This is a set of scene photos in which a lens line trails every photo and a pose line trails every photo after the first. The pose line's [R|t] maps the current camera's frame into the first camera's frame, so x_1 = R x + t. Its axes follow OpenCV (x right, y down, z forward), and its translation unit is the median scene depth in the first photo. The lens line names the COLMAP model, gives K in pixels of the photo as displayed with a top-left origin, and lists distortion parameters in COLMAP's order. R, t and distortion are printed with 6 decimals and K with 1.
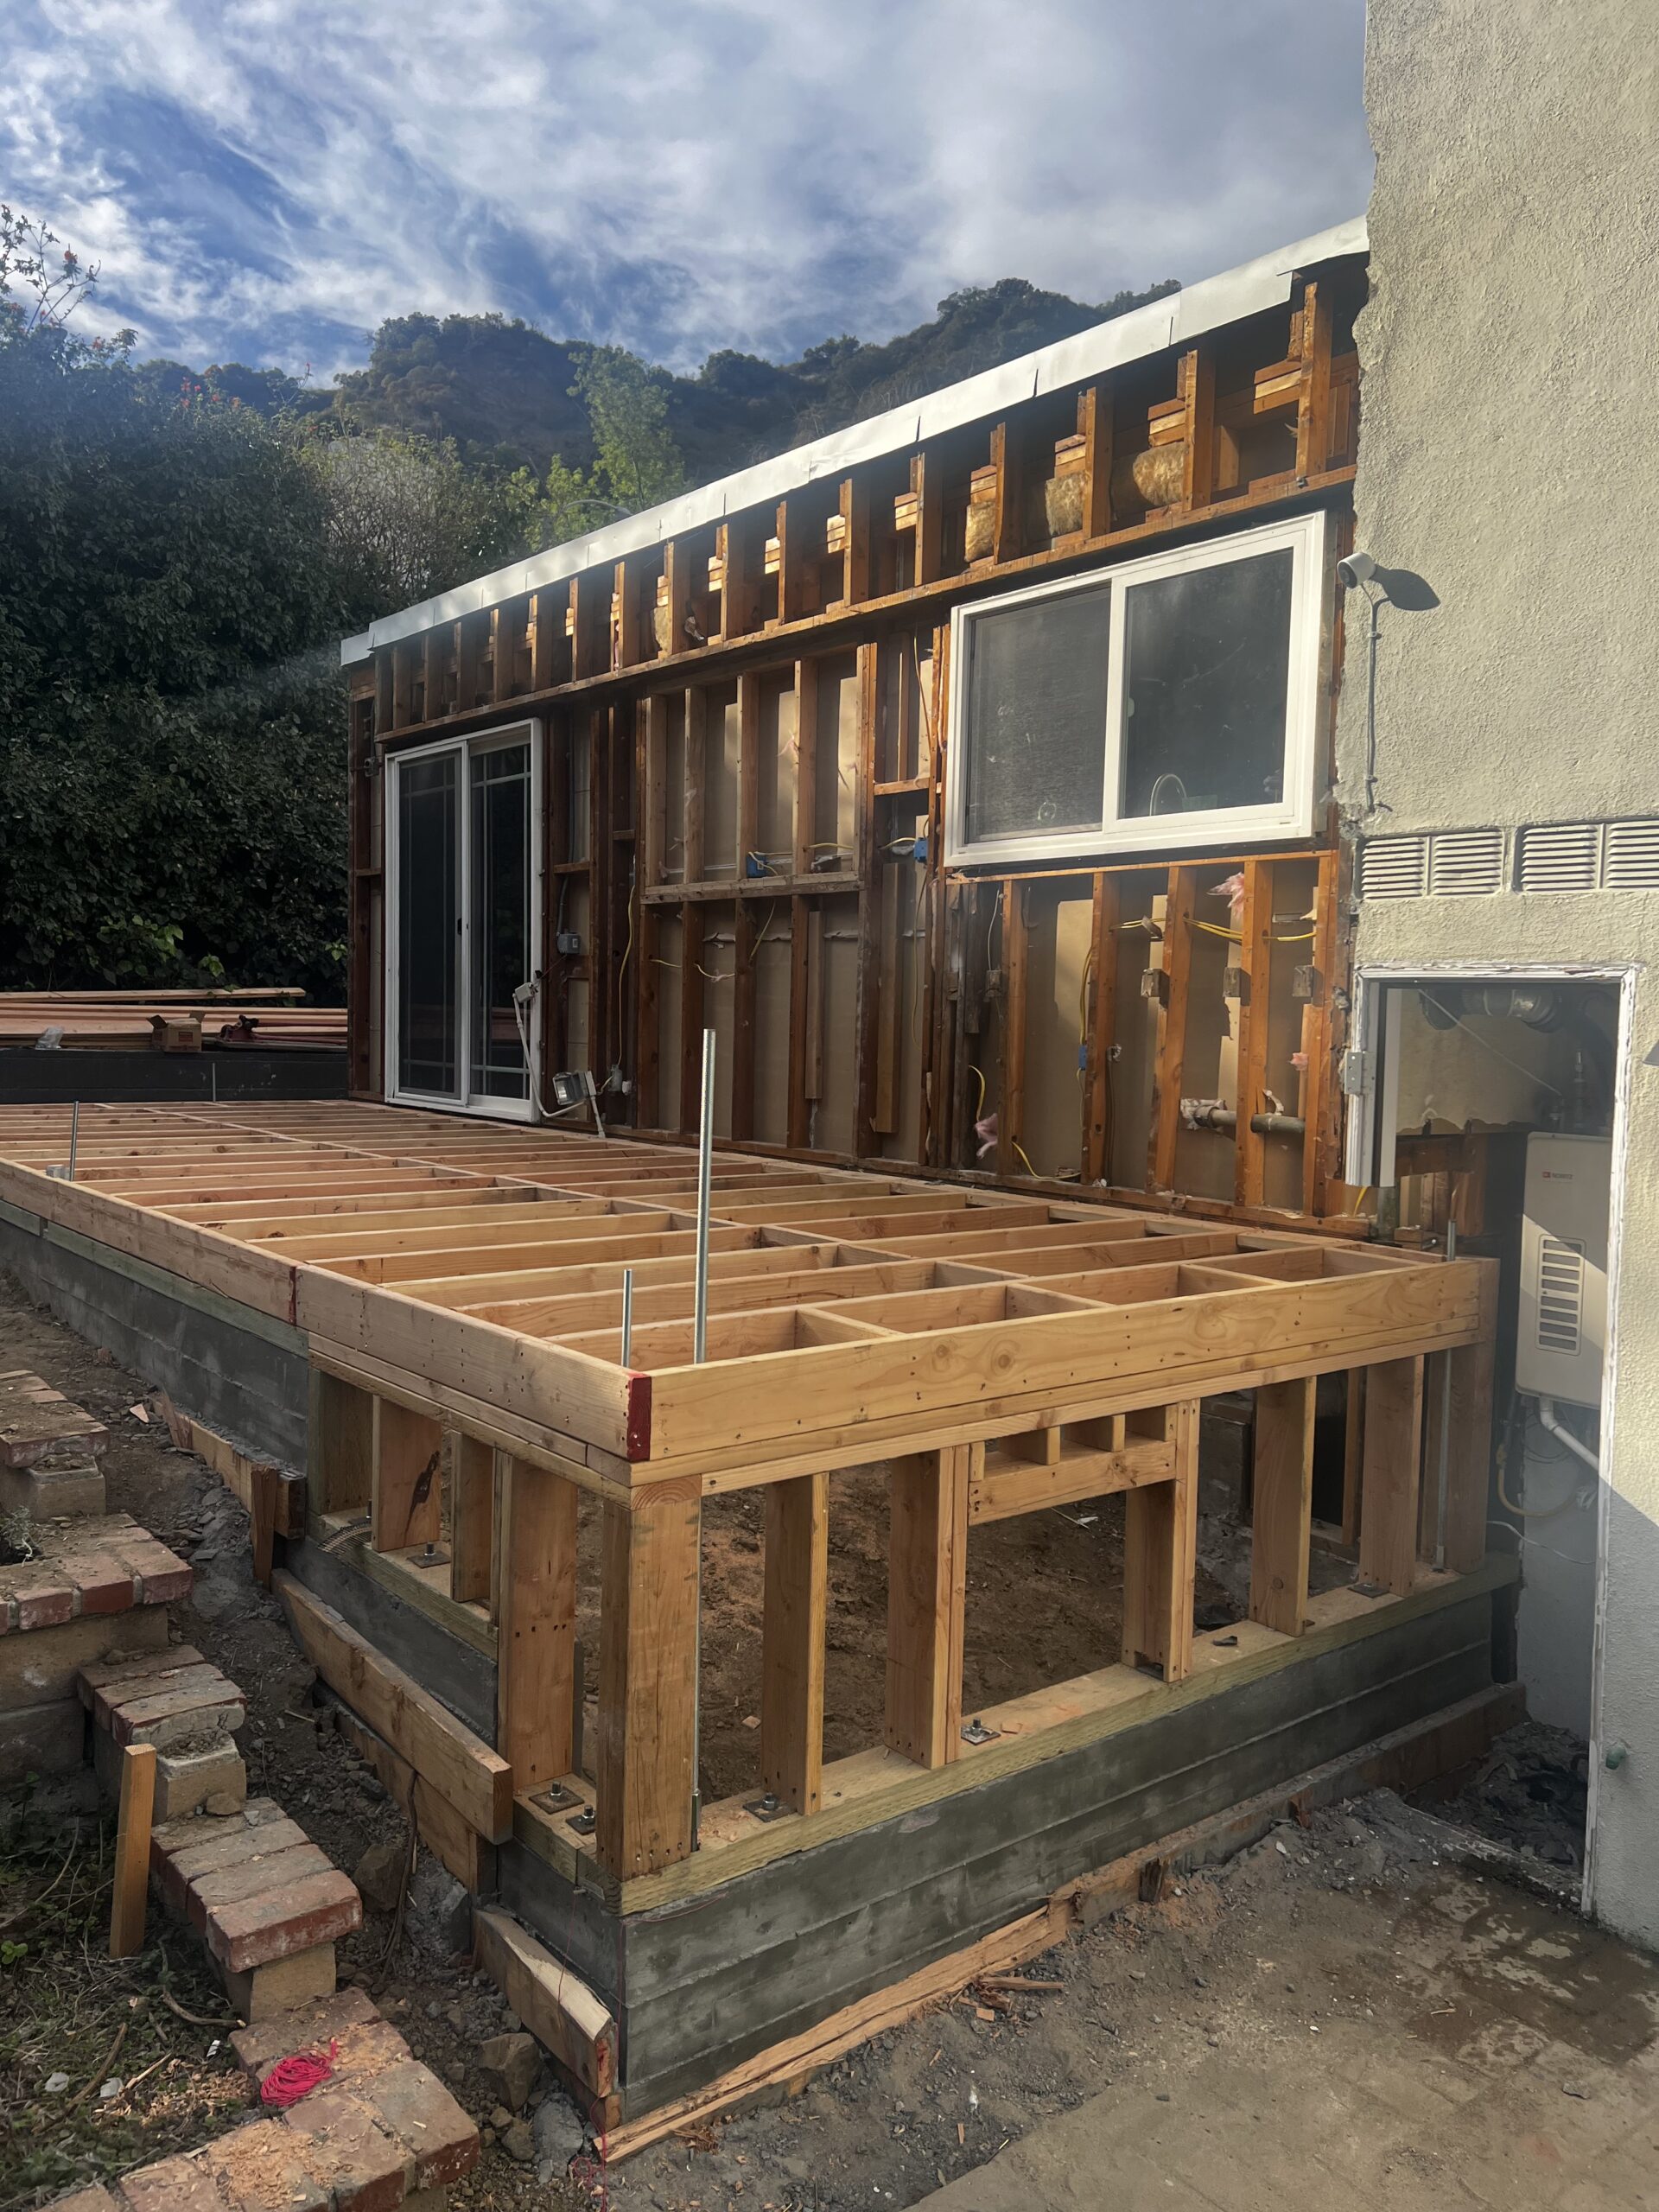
lens RADIAL K [[1658.6, 0, 838.6], [0, 1658.6, 1104.0], [0, 0, 1]] dist [0.045267, 0.008497]
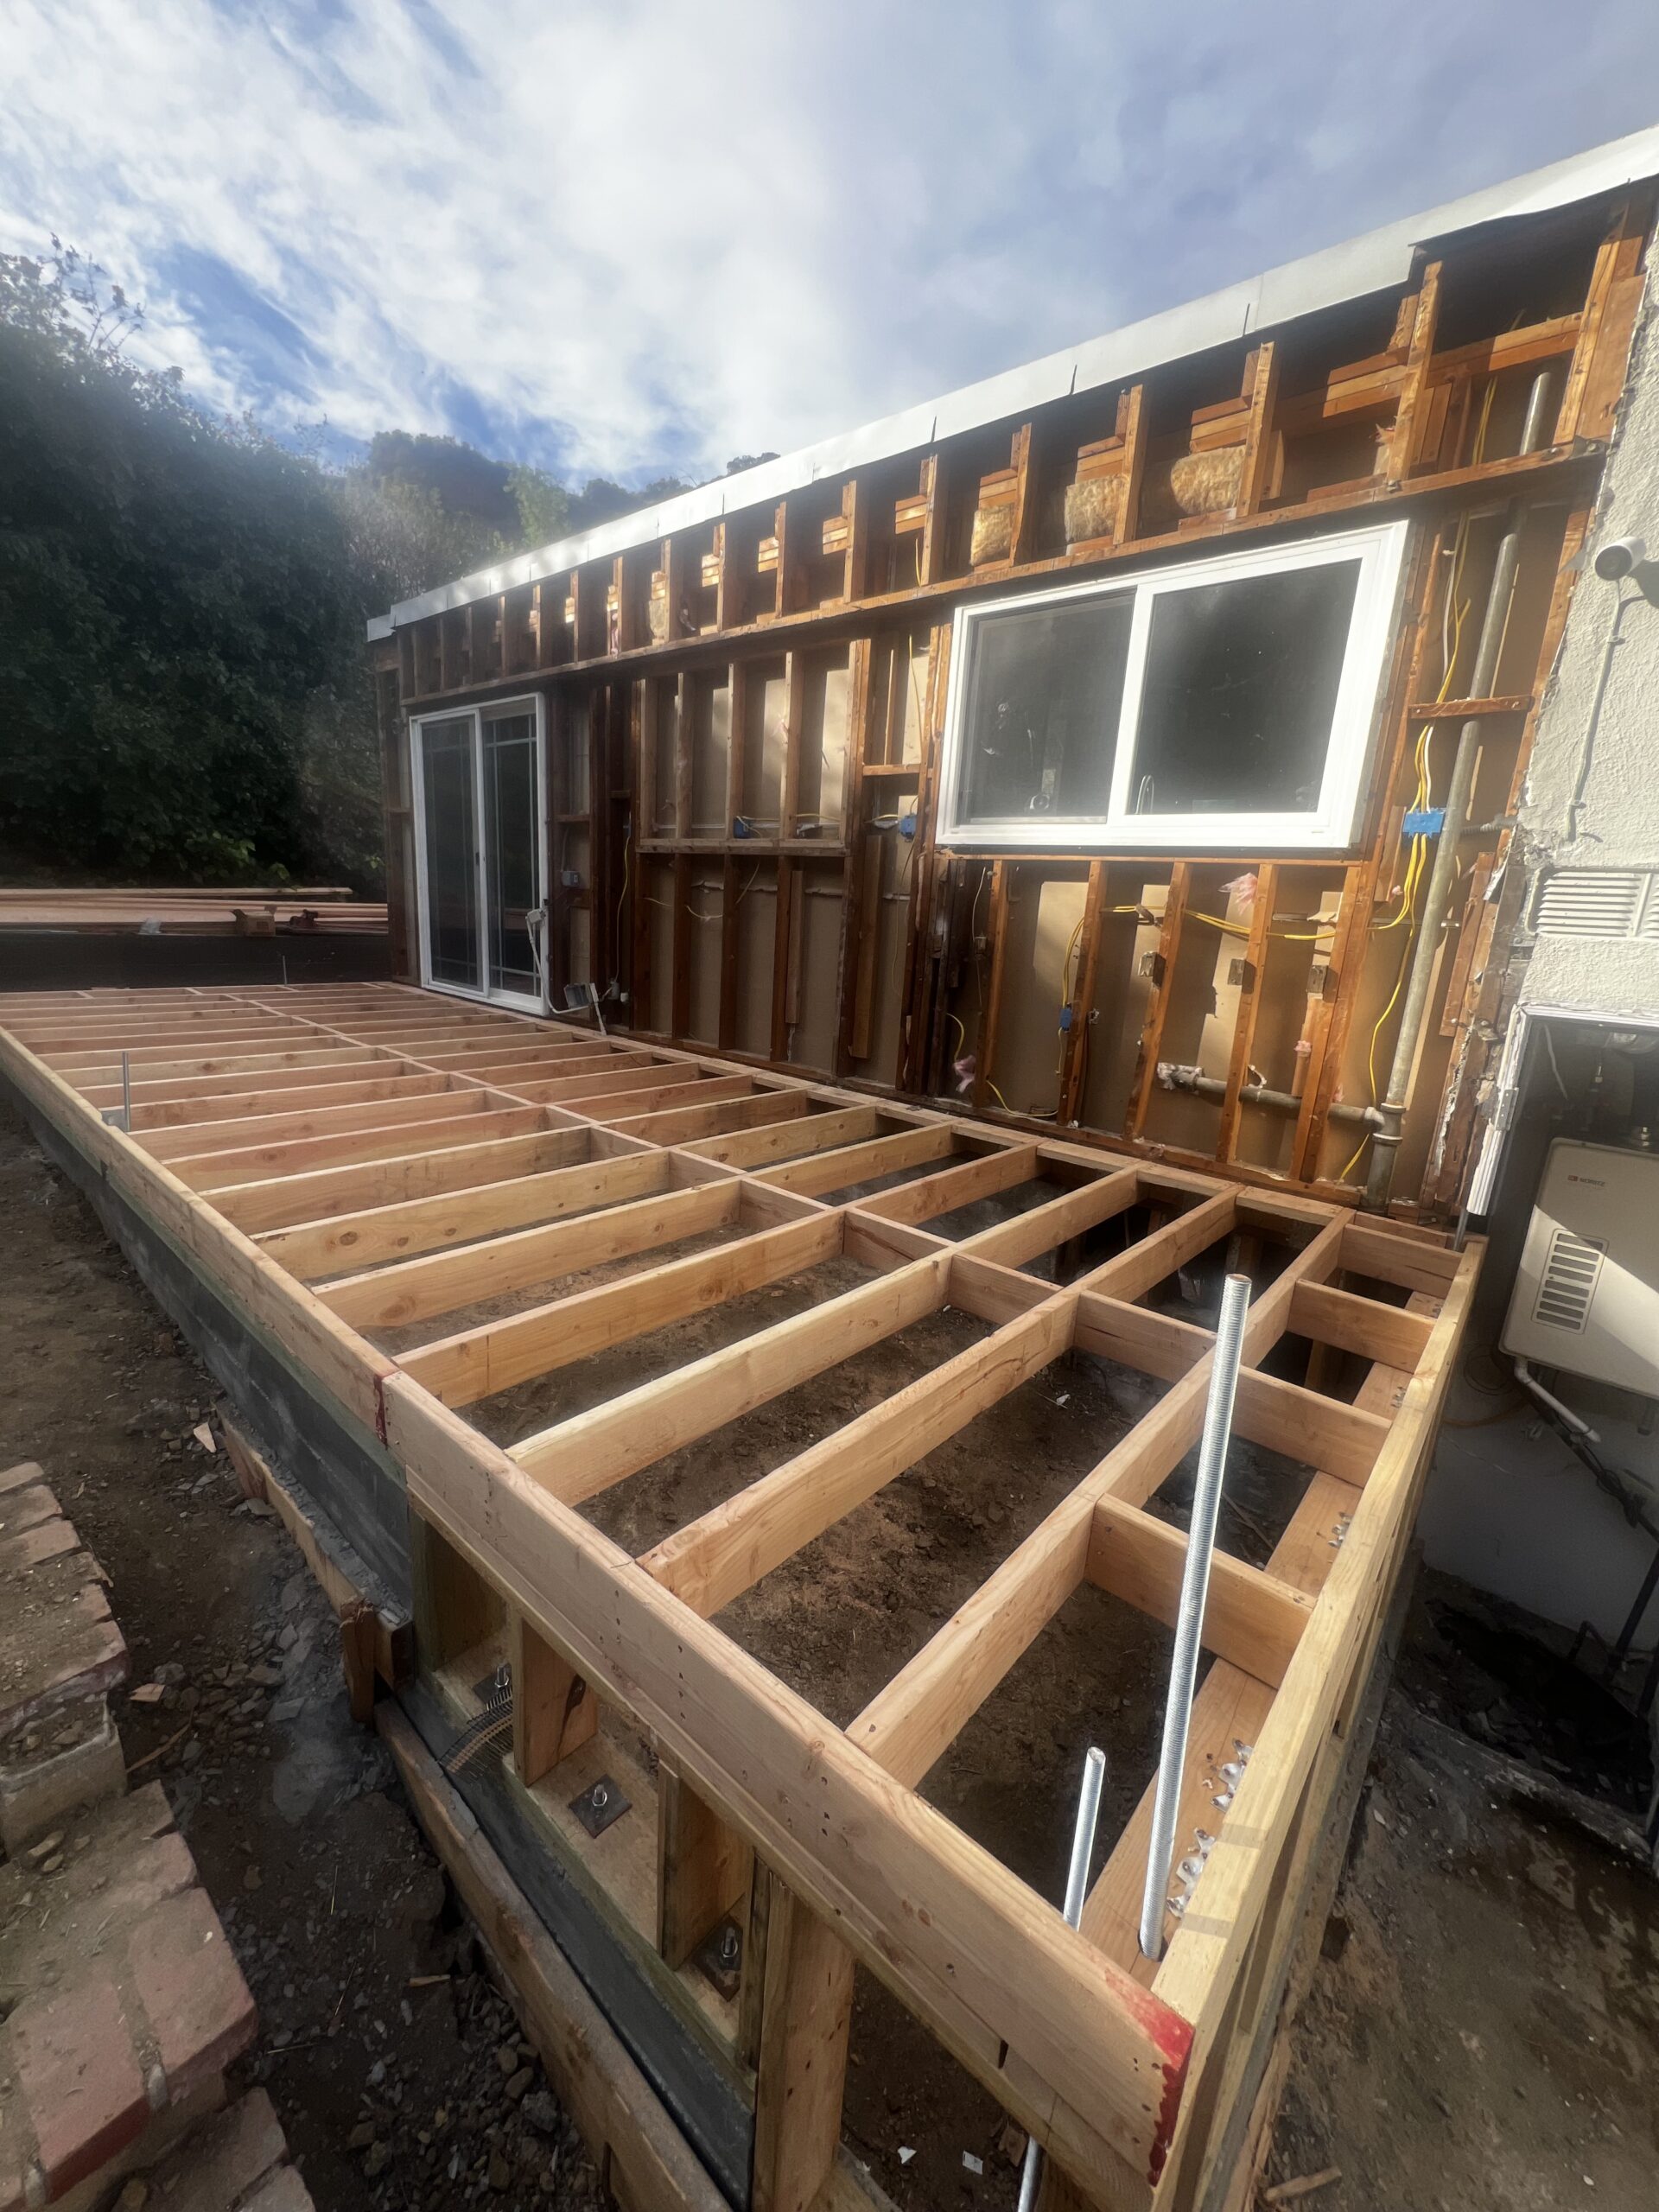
lens RADIAL K [[885.6, 0, 828.2], [0, 885.6, 1103.3], [0, 0, 1]] dist [-0.006094, 0.002323]
pose [[0.984138, -0.003404, 0.177372, -0.114877], [-0.027688, 0.984617, 0.172521, -0.063737], [-0.175231, -0.174696, 0.968904, 0.350175]]
